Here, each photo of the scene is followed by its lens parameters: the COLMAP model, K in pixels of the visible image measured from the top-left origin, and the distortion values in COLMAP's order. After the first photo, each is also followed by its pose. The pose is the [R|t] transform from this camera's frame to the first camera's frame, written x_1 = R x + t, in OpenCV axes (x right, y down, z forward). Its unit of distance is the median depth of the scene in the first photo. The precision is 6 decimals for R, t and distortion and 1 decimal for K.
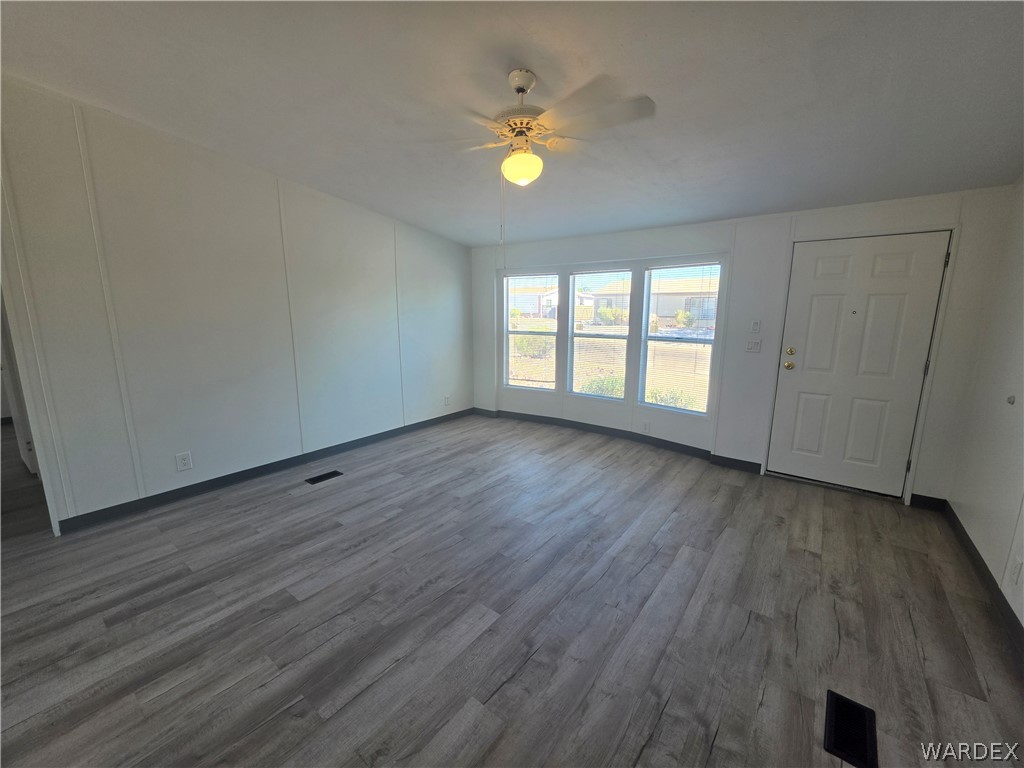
lens RADIAL K [[412.0, 0, 511.4], [0, 412.0, 382.7], [0, 0, 1]] dist [-0.006175, 0.001450]
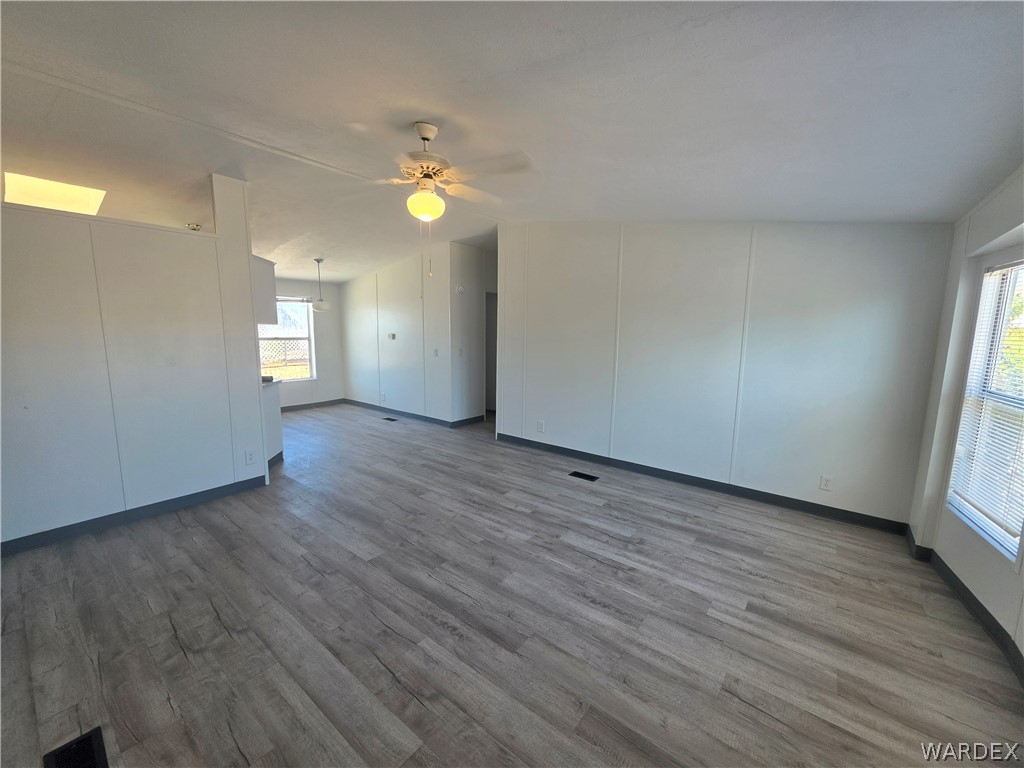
lens RADIAL K [[412.0, 0, 513.0], [0, 412.0, 384.1], [0, 0, 1]] dist [-0.006175, 0.001450]
pose [[-0.013535, 0.138690, -0.990243, 0.805479], [-0.191588, 0.971625, 0.138701, -0.177715], [0.981382, 0.191596, 0.013421, 0.893284]]
